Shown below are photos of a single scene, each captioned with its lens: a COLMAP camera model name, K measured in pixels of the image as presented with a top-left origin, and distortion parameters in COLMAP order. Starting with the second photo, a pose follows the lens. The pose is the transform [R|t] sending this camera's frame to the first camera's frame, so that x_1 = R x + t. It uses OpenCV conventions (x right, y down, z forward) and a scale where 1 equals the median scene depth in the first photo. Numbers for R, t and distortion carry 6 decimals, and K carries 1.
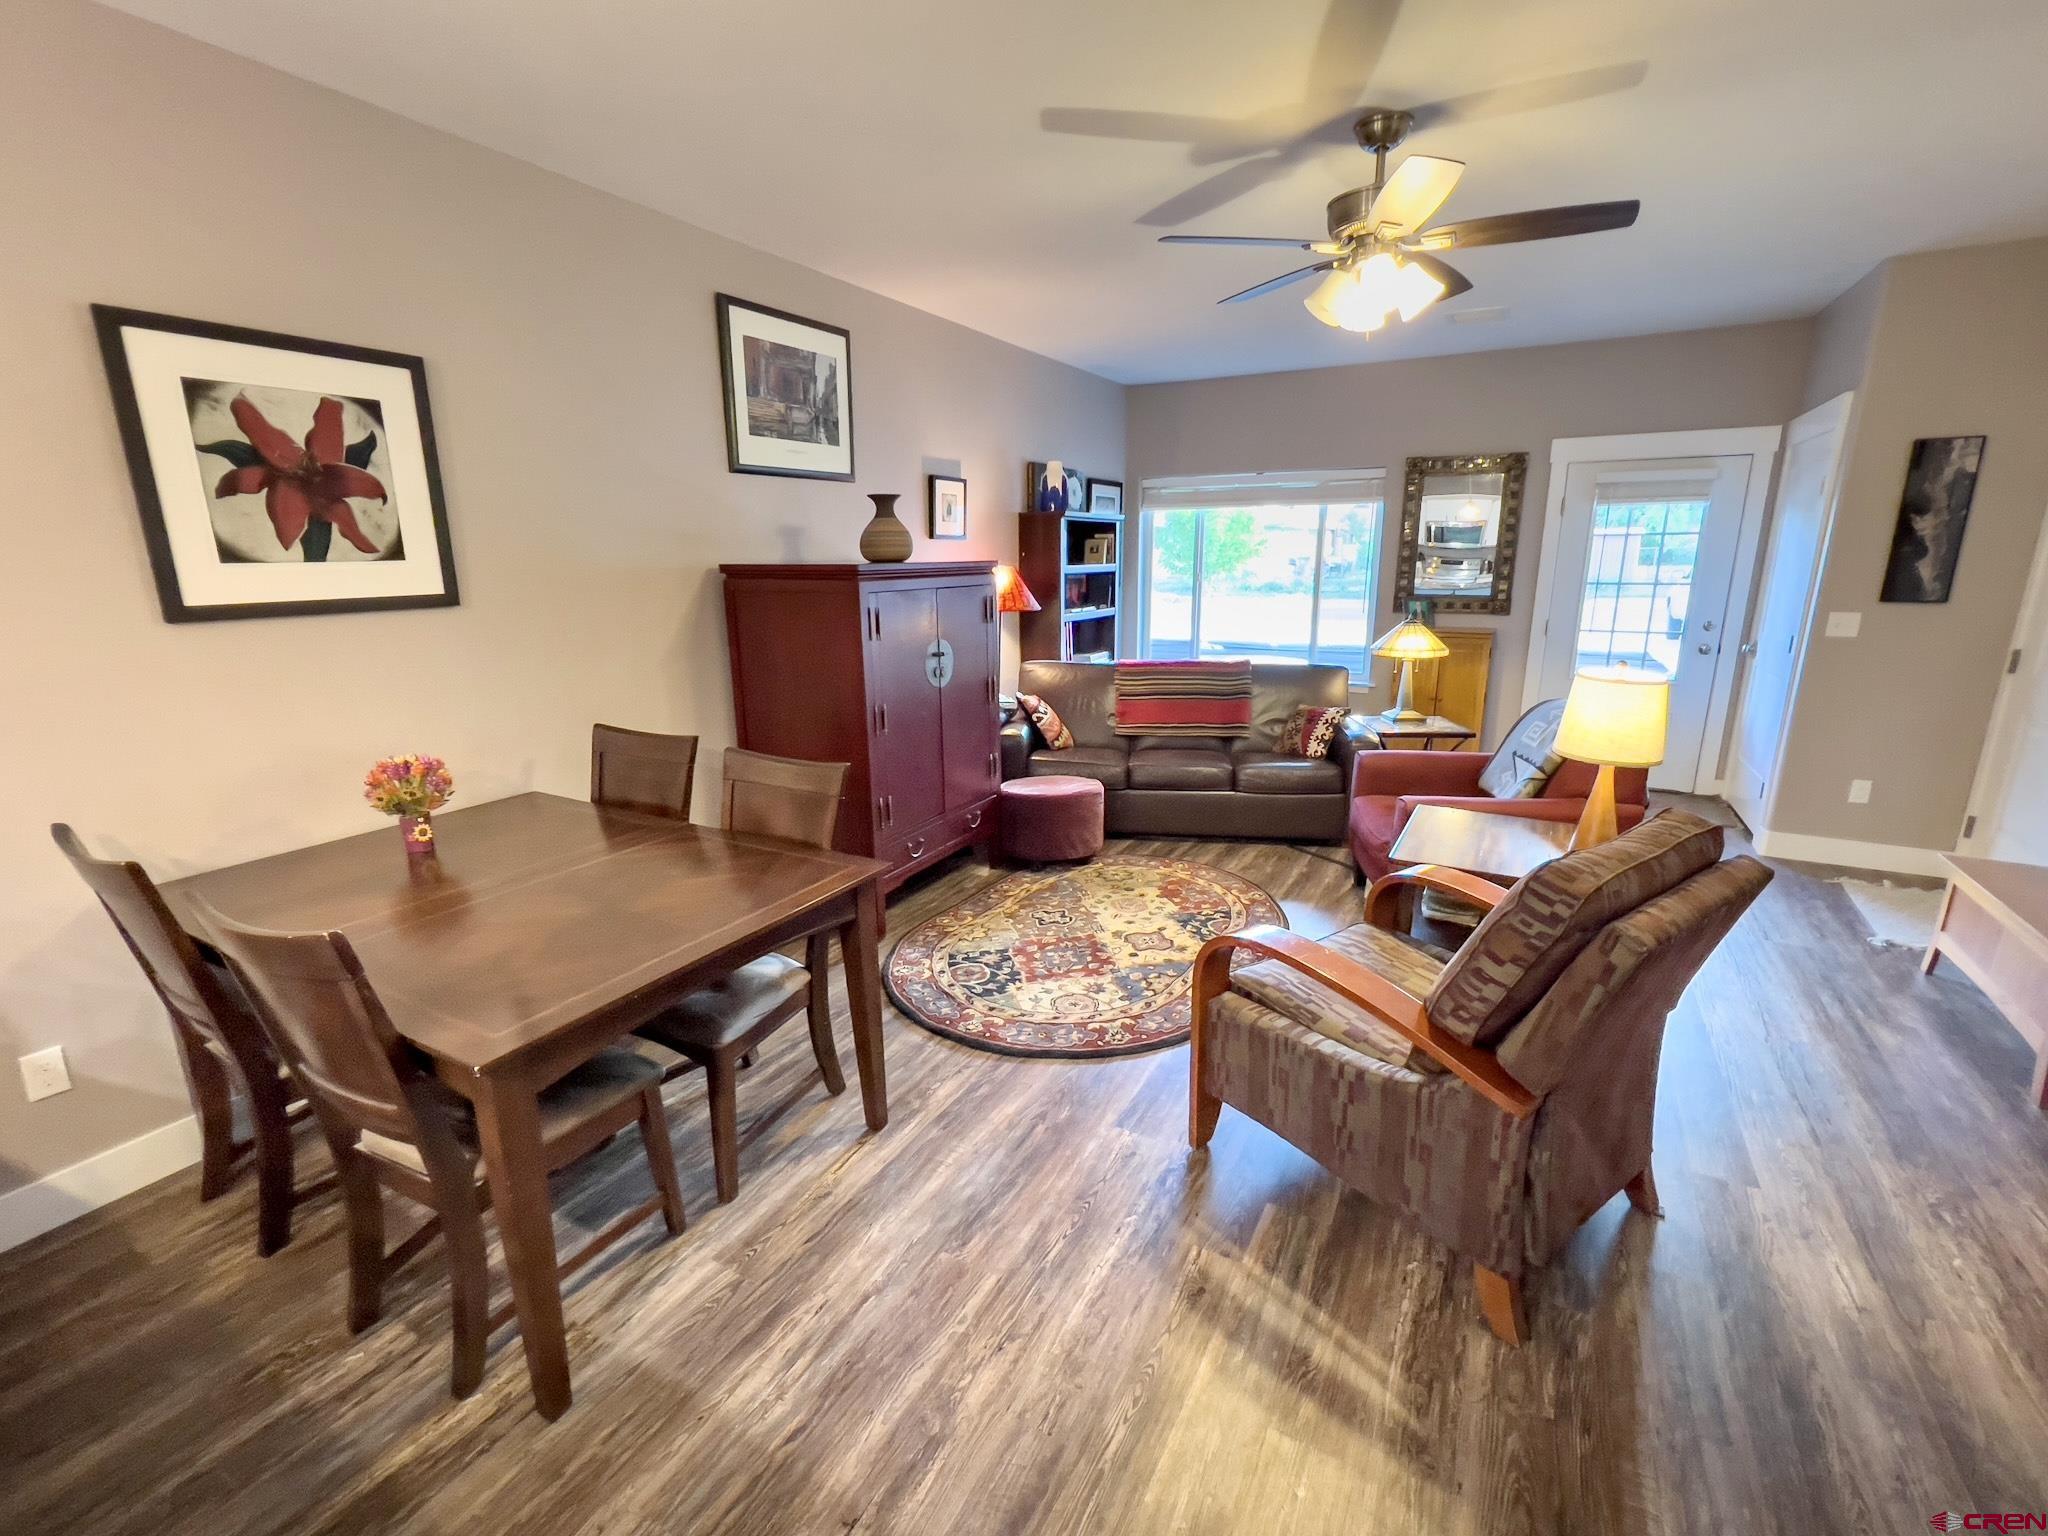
lens RADIAL K [[893.9, 0, 1020.2], [0, 893.9, 765.7], [0, 0, 1]] dist [0.001783, 0.000941]
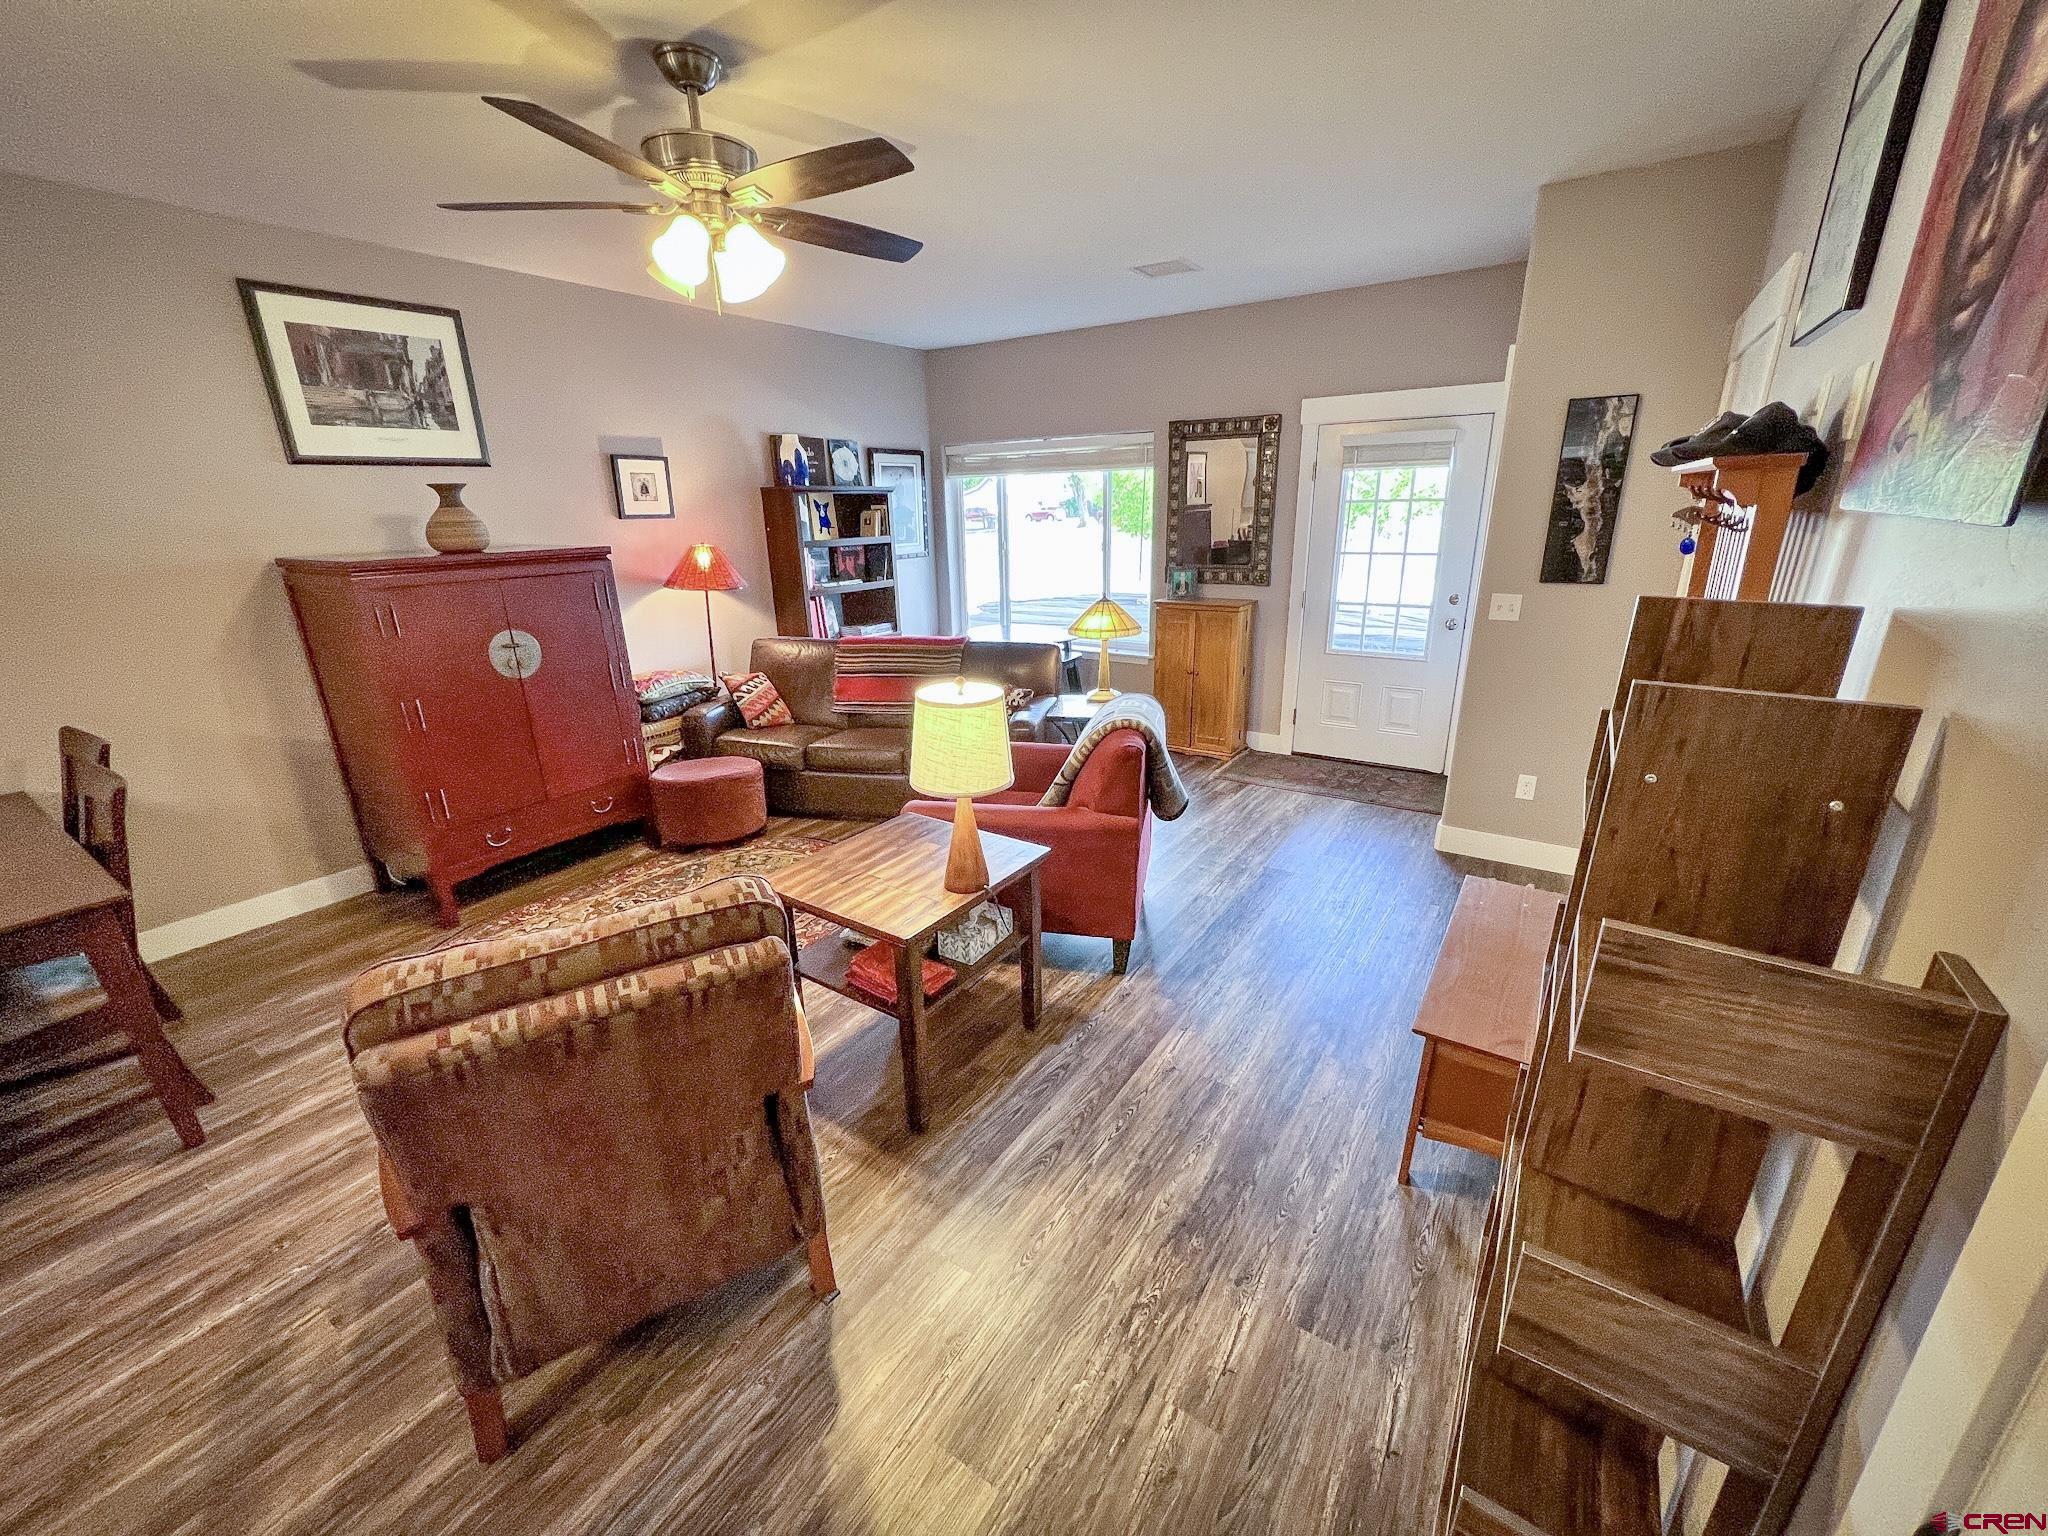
lens RADIAL K [[821.6, 0, 1020.0], [0, 821.6, 766.7], [0, 0, 1]] dist [0.001855, 0.000342]
pose [[0.996682, 0.010633, -0.080701, 0.519077], [-0.004469, 0.997085, 0.076171, -0.059173], [0.081276, -0.075558, 0.993824, 0.115347]]
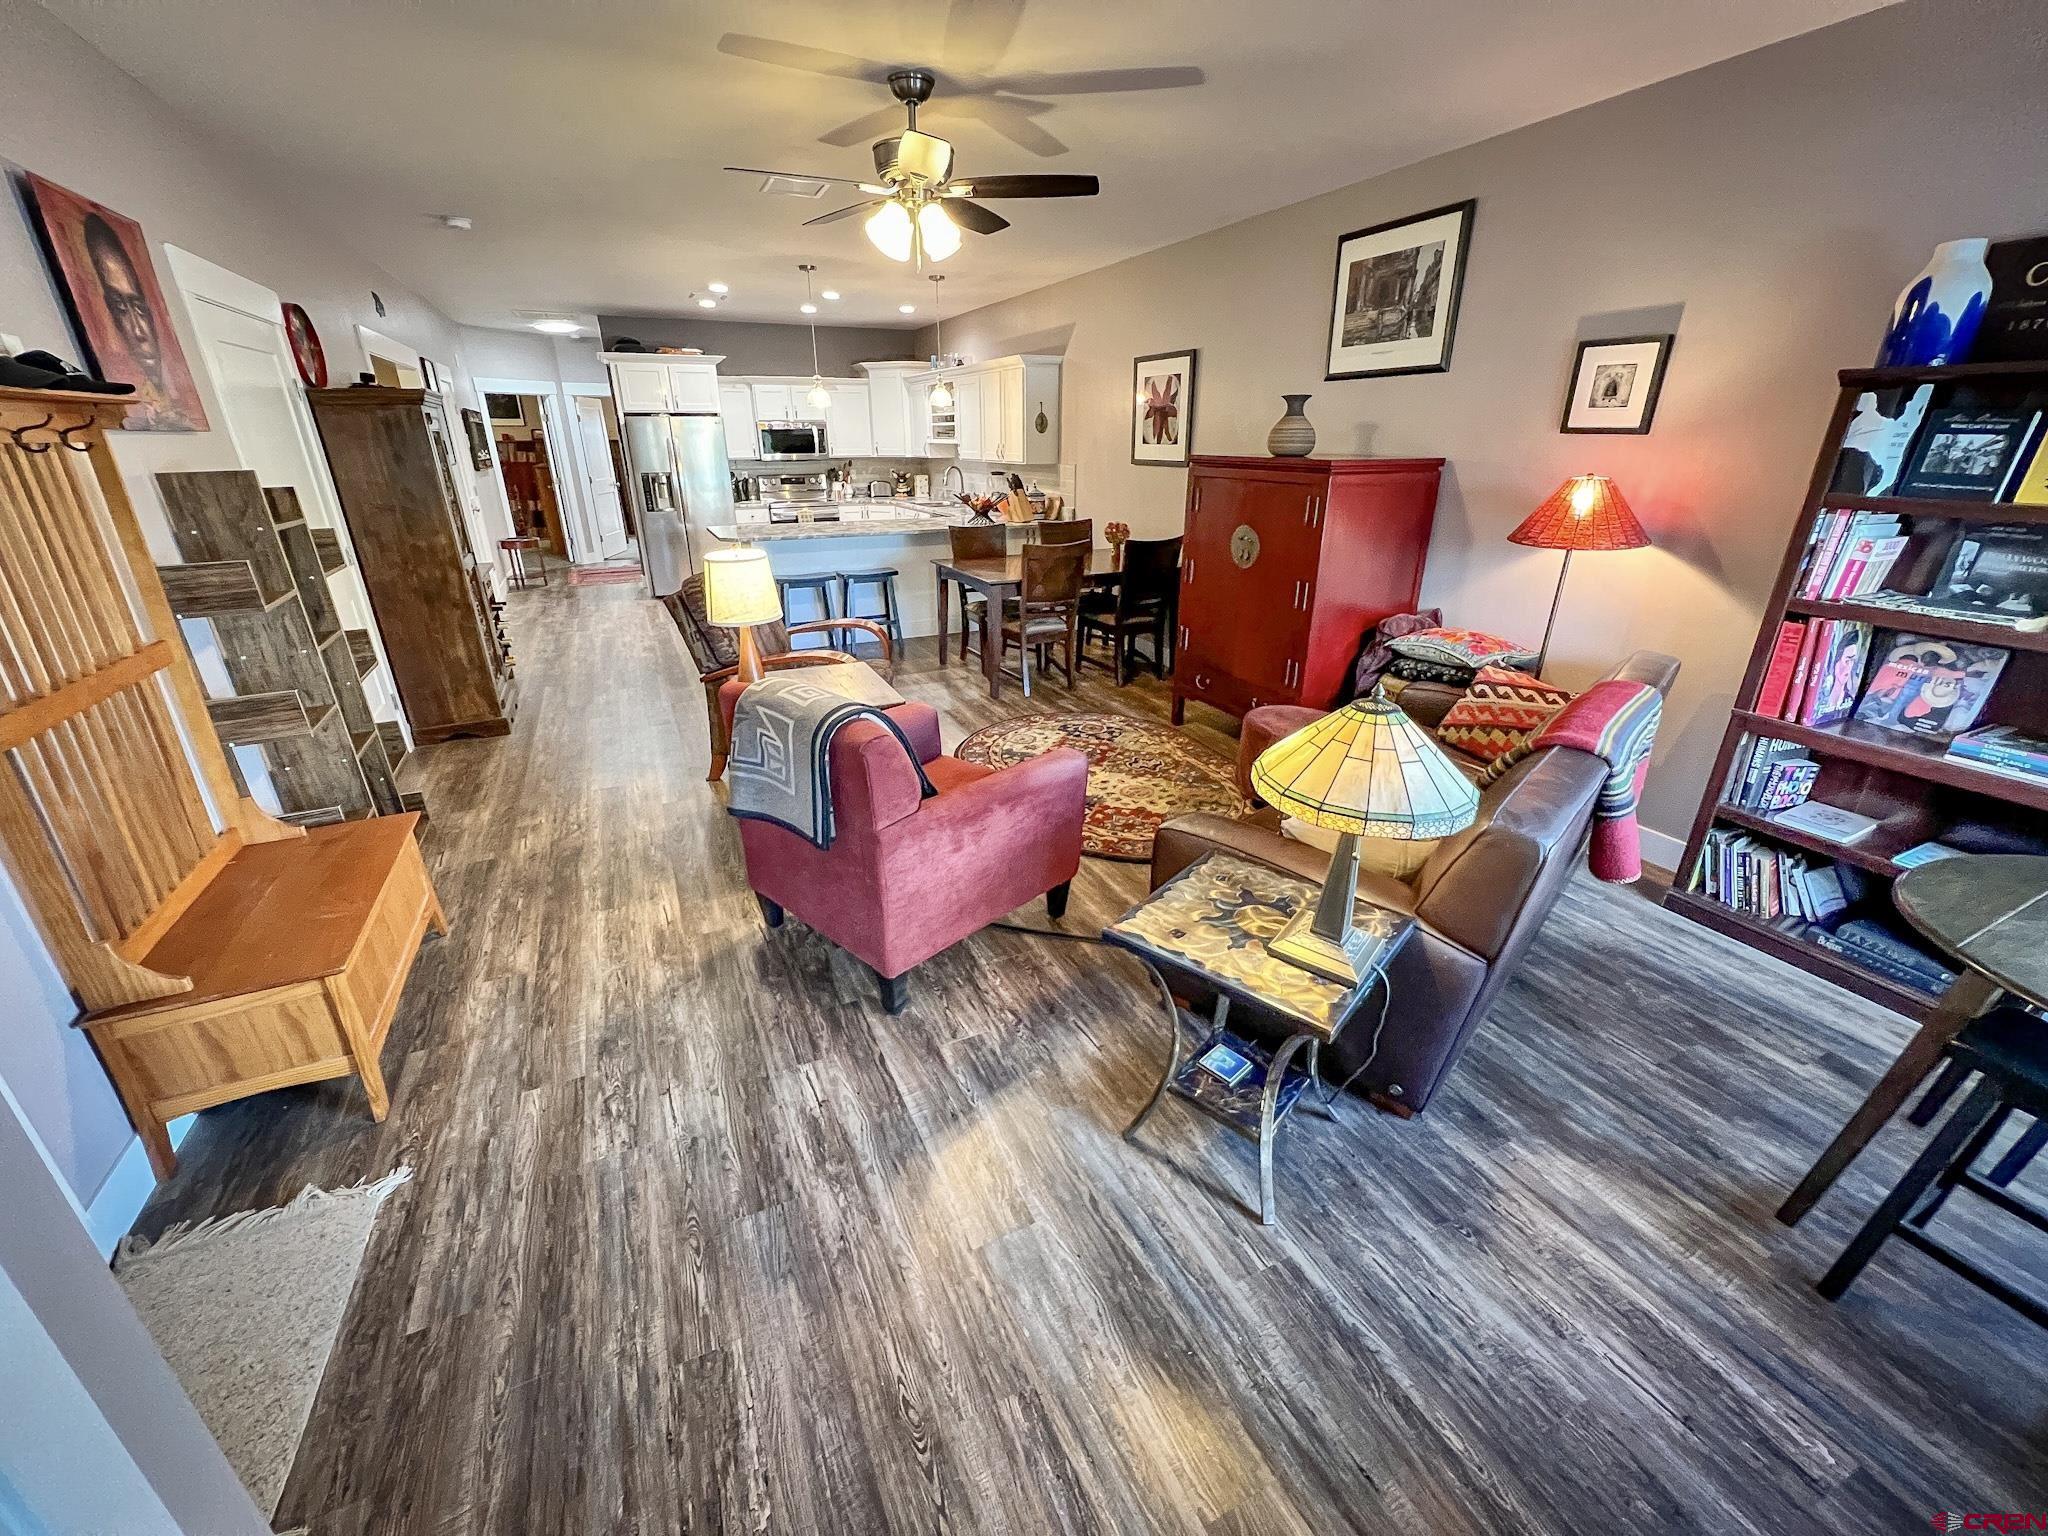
lens RADIAL K [[825.9, 0, 1023.0], [0, 825.9, 768.2], [0, 0, 1]] dist [-0.003226, -0.000185]
pose [[-0.572747, 0.316571, -0.756137, 0.933305], [-0.188730, 0.846715, 0.497449, -0.334447], [0.797710, 0.427618, -0.425207, 1.282296]]
